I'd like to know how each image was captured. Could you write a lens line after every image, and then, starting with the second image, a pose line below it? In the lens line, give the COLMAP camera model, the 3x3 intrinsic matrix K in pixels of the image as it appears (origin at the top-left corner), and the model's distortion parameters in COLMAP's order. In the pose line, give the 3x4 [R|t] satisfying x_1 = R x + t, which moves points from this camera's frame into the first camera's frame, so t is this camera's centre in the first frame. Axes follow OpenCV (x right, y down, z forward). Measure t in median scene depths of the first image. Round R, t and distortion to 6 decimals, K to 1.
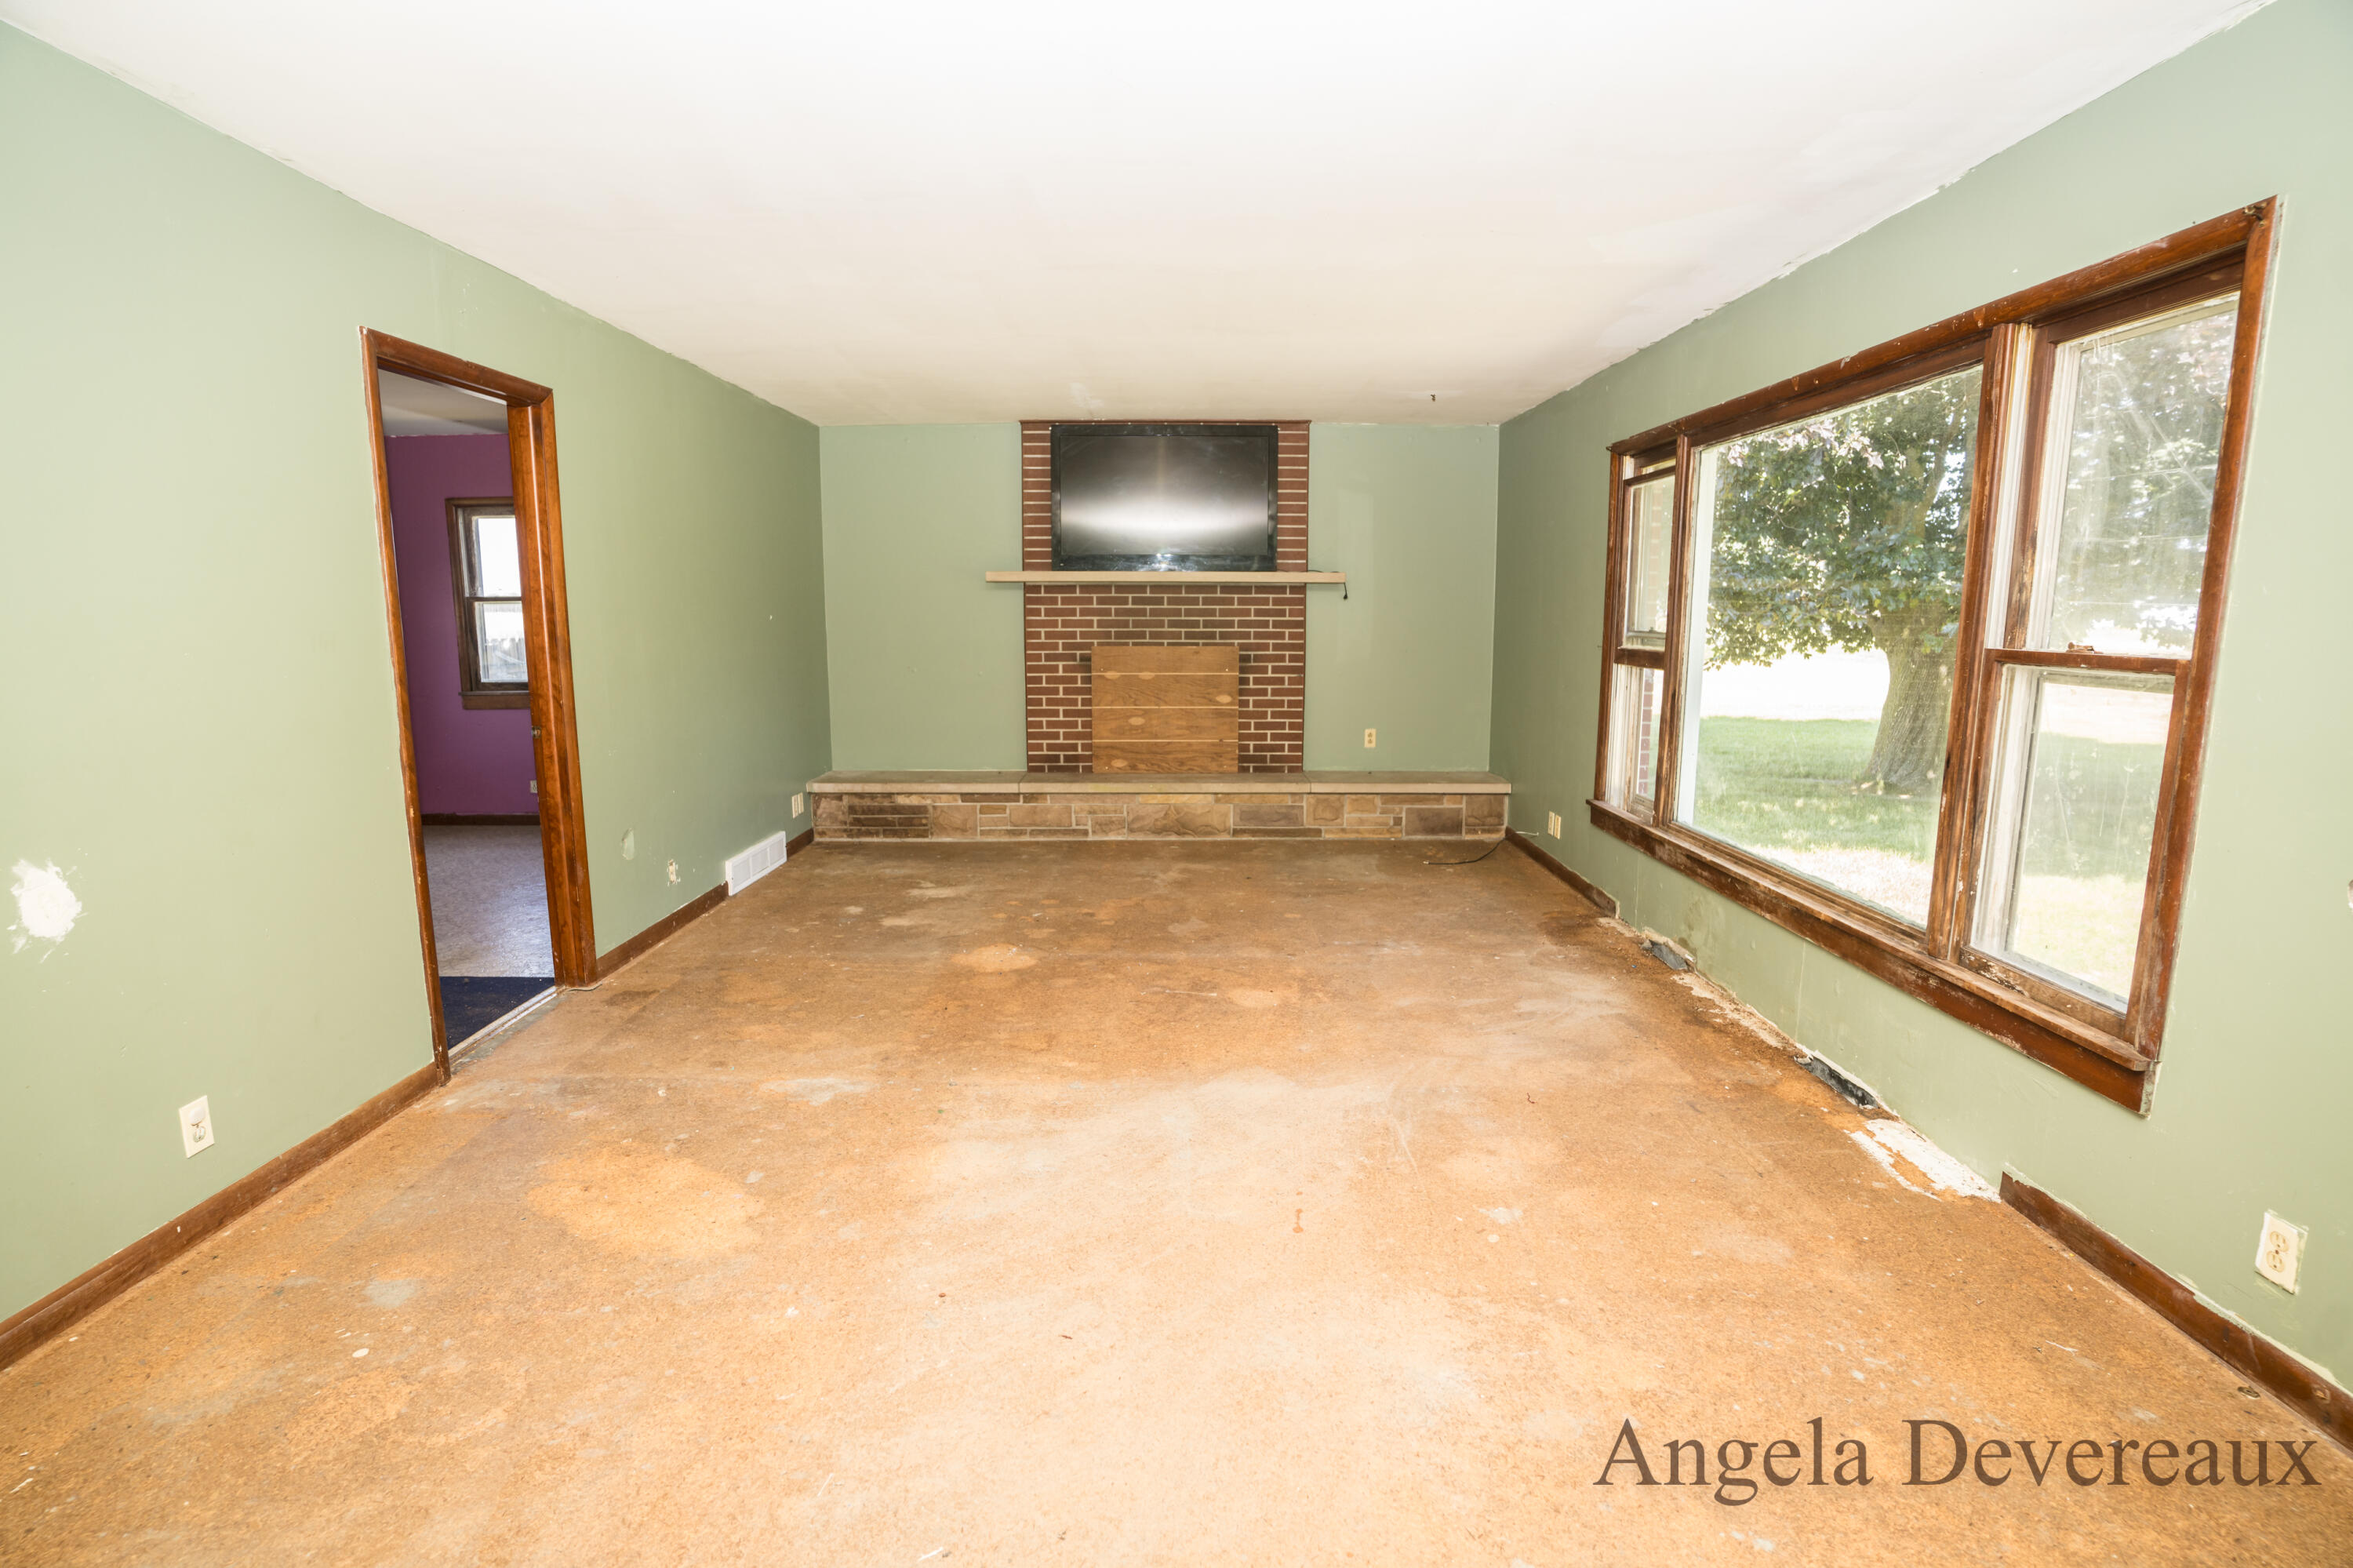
lens RADIAL K [[1161.7, 0, 1176.5], [0, 1161.7, 784.0], [0, 0, 1]] dist [-0.089588, 0.046775]
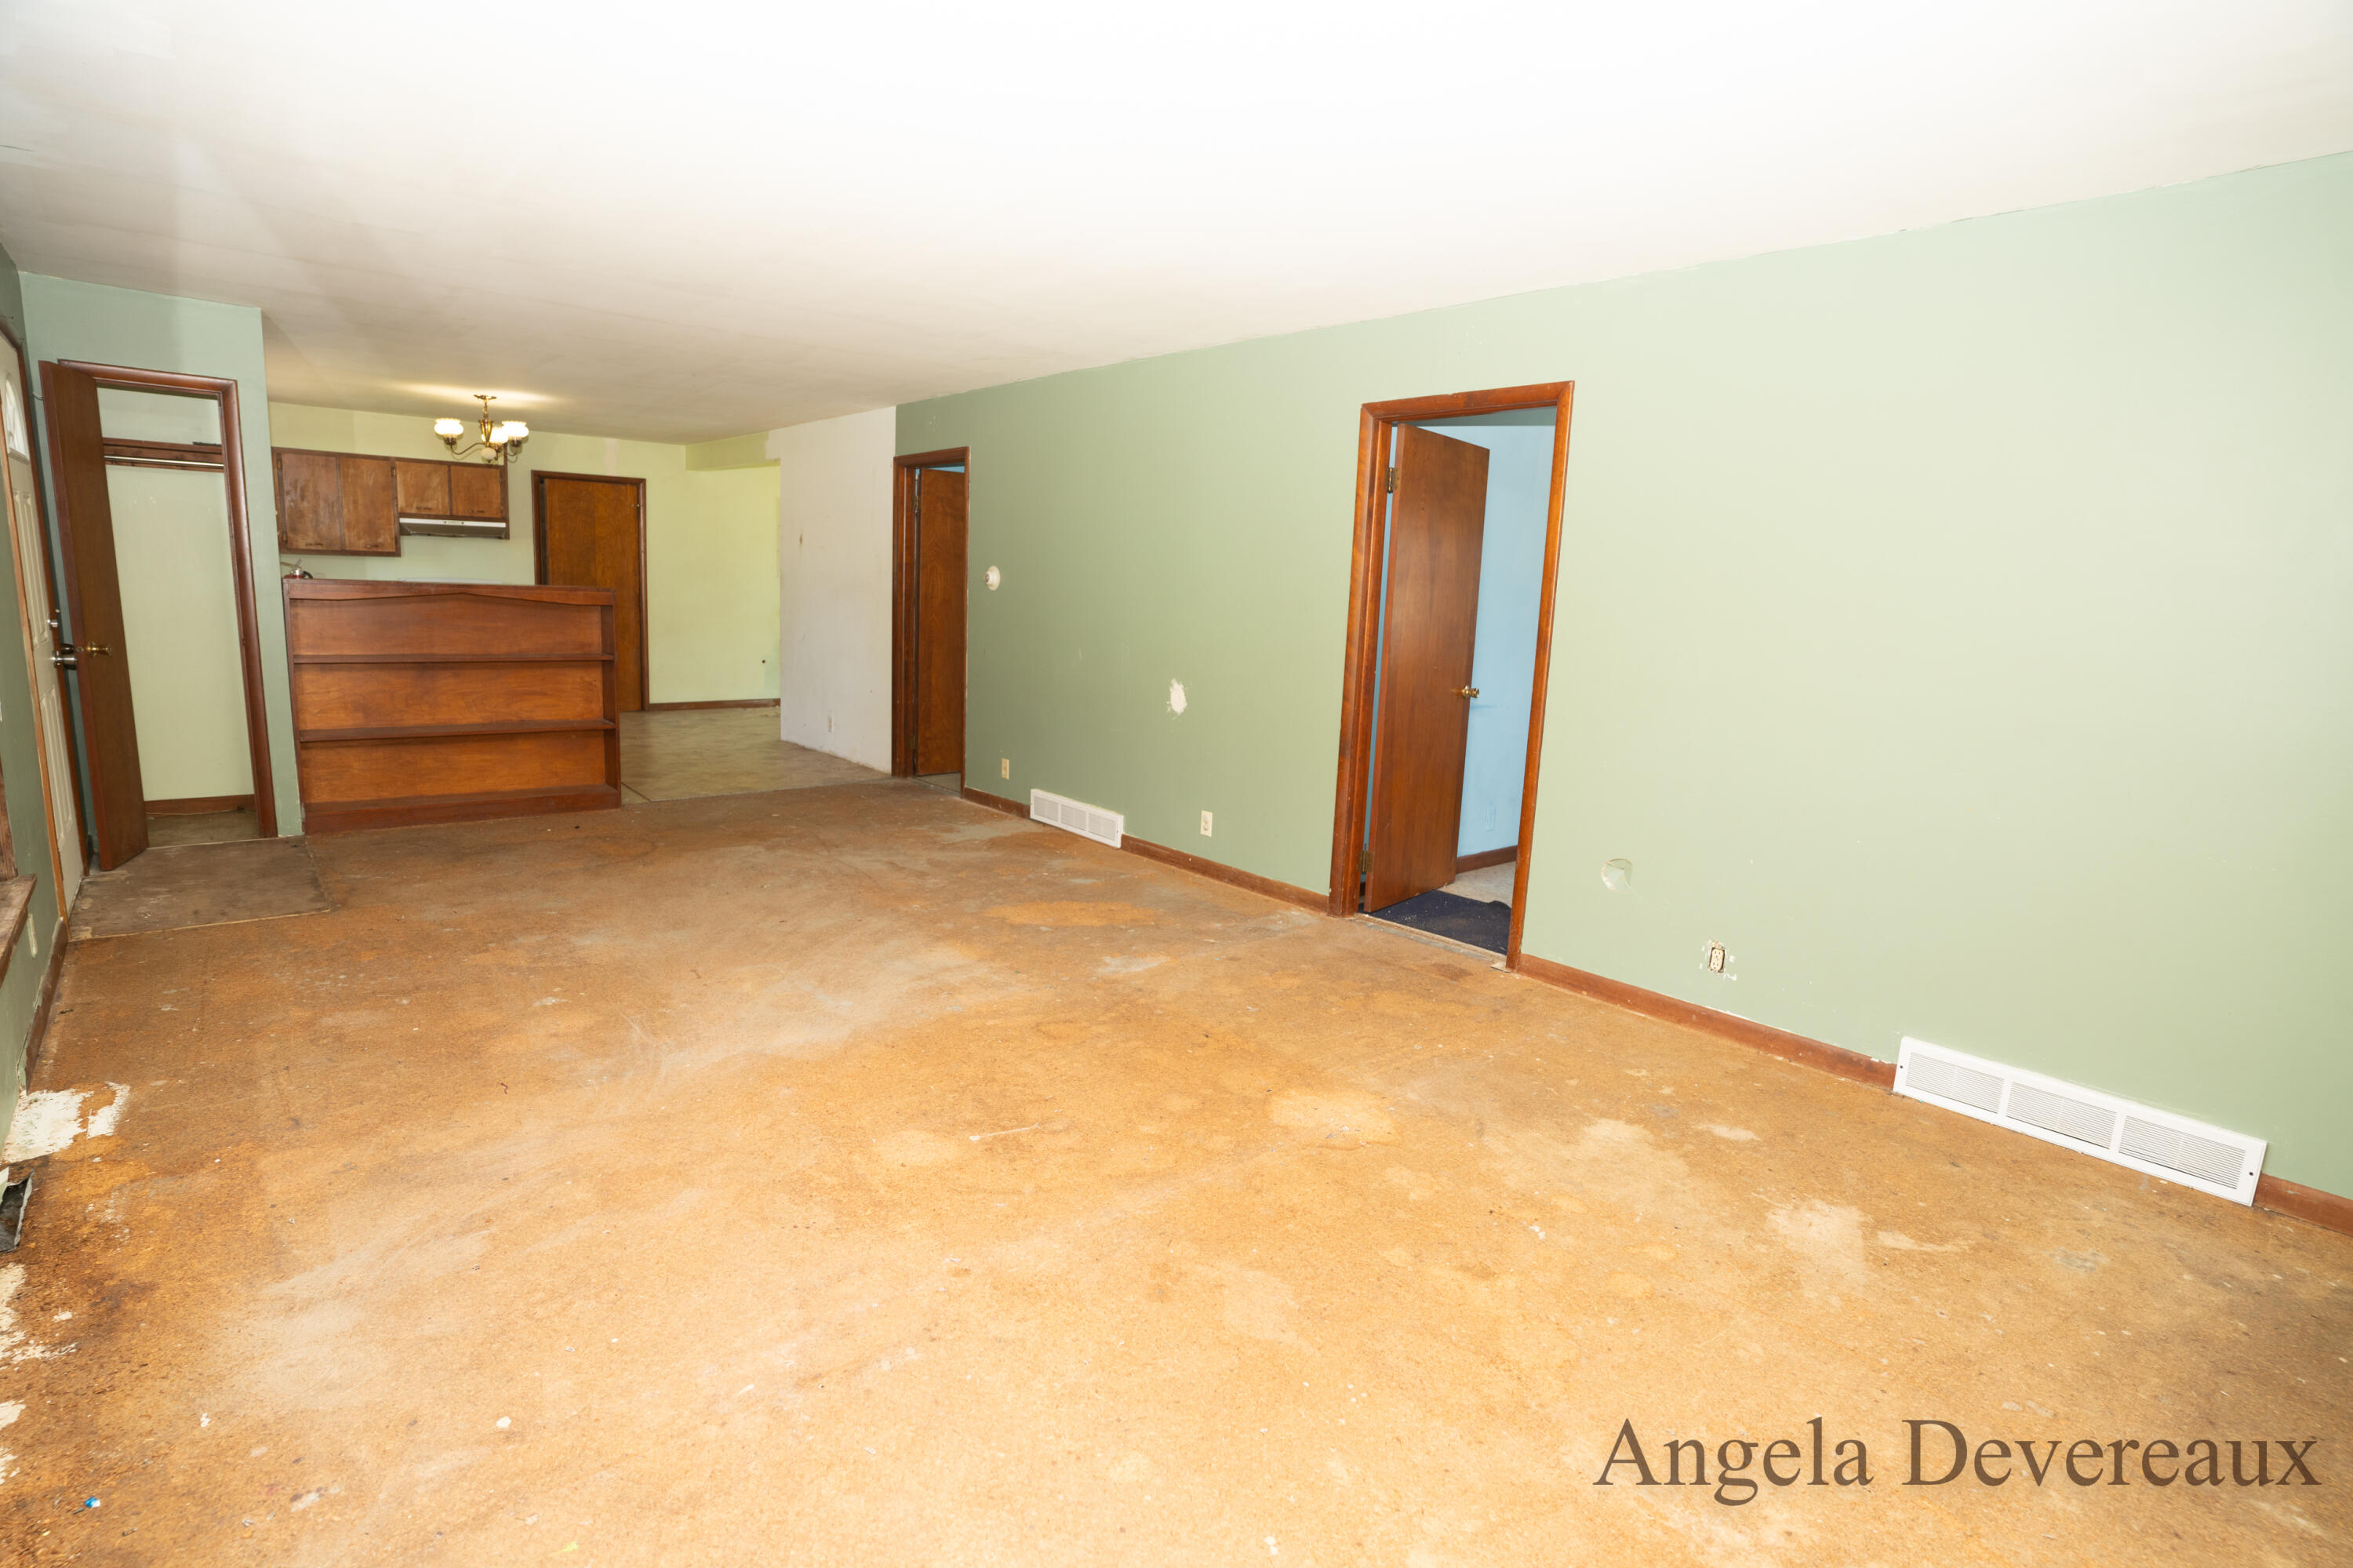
lens RADIAL K [[1131.8, 0, 1176.5], [0, 1131.8, 784.0], [0, 0, 1]] dist [-0.092972, 0.040688]
pose [[-0.743512, 0.079912, -0.663931, 0.334376], [-0.147818, 0.948636, 0.279715, -0.202430], [0.652181, 0.306112, -0.693509, 1.340520]]
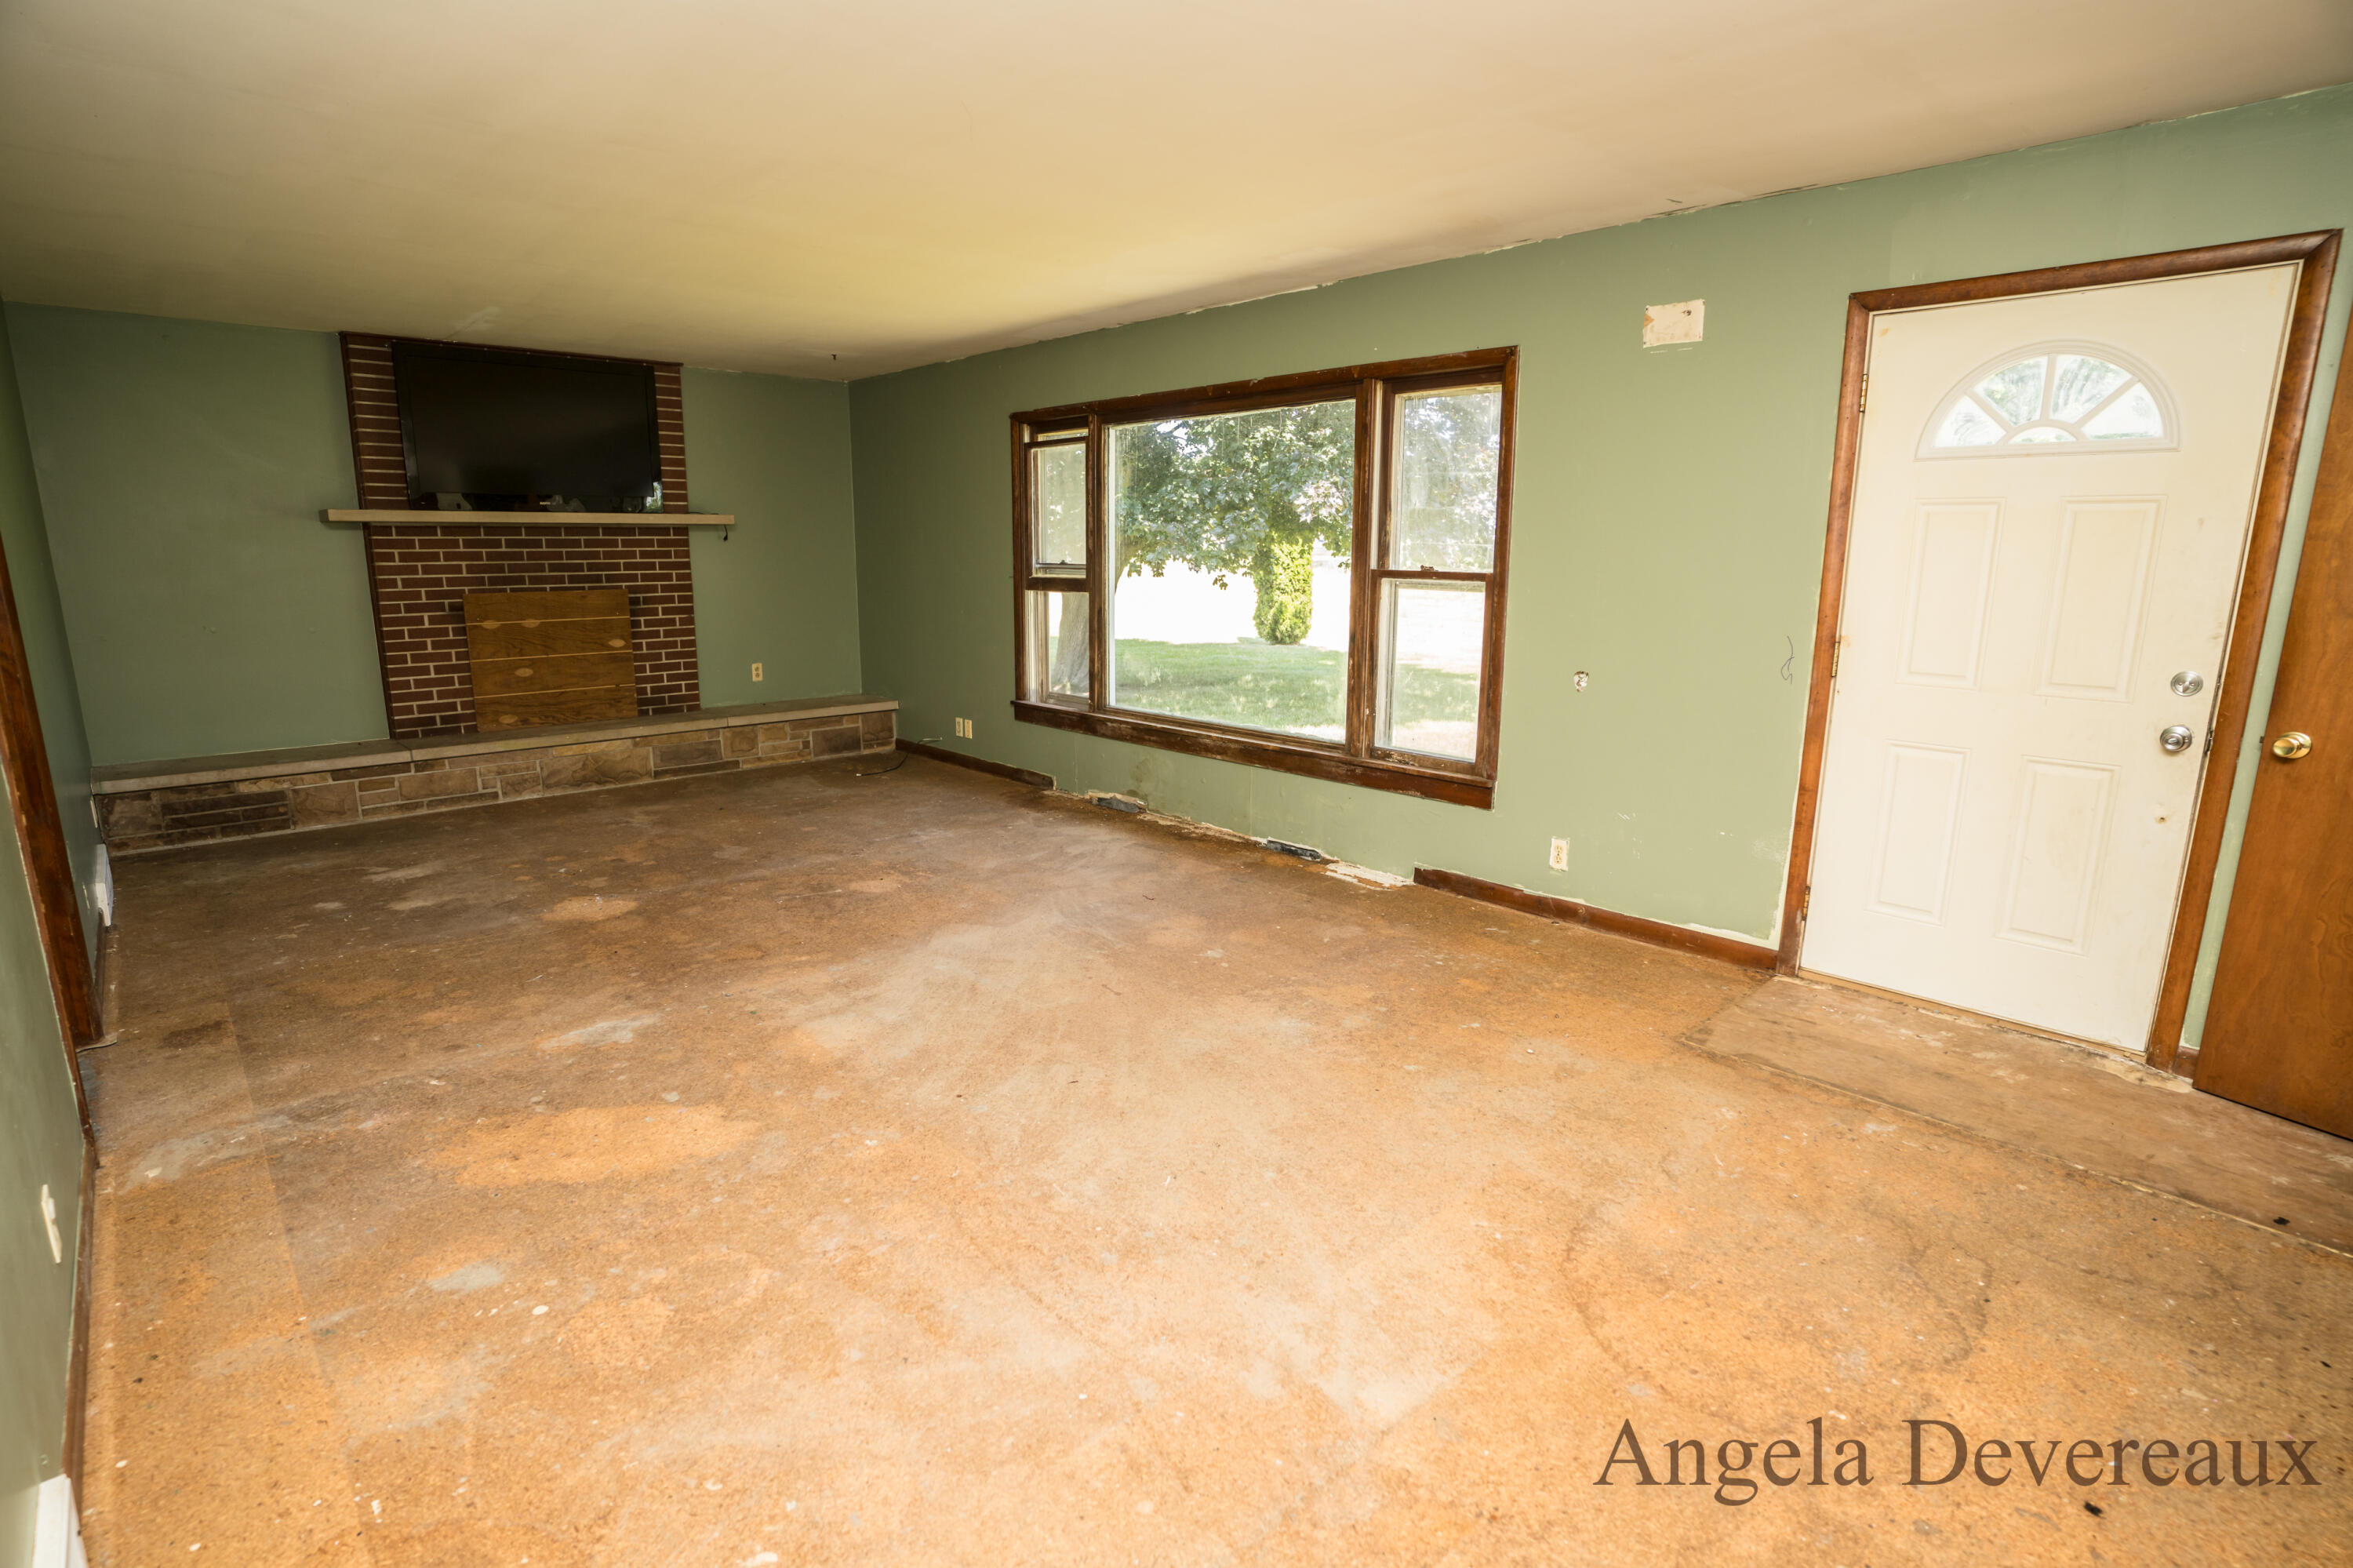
lens RADIAL K [[1161.7, 0, 1176.5], [0, 1161.7, 784.0], [0, 0, 1]] dist [-0.089588, 0.046775]
pose [[0.729335, -0.135377, 0.670629, -0.427678], [0.100022, 0.990794, 0.091229, 0.007134], [-0.676806, 0.000542, 0.736161, -0.051857]]
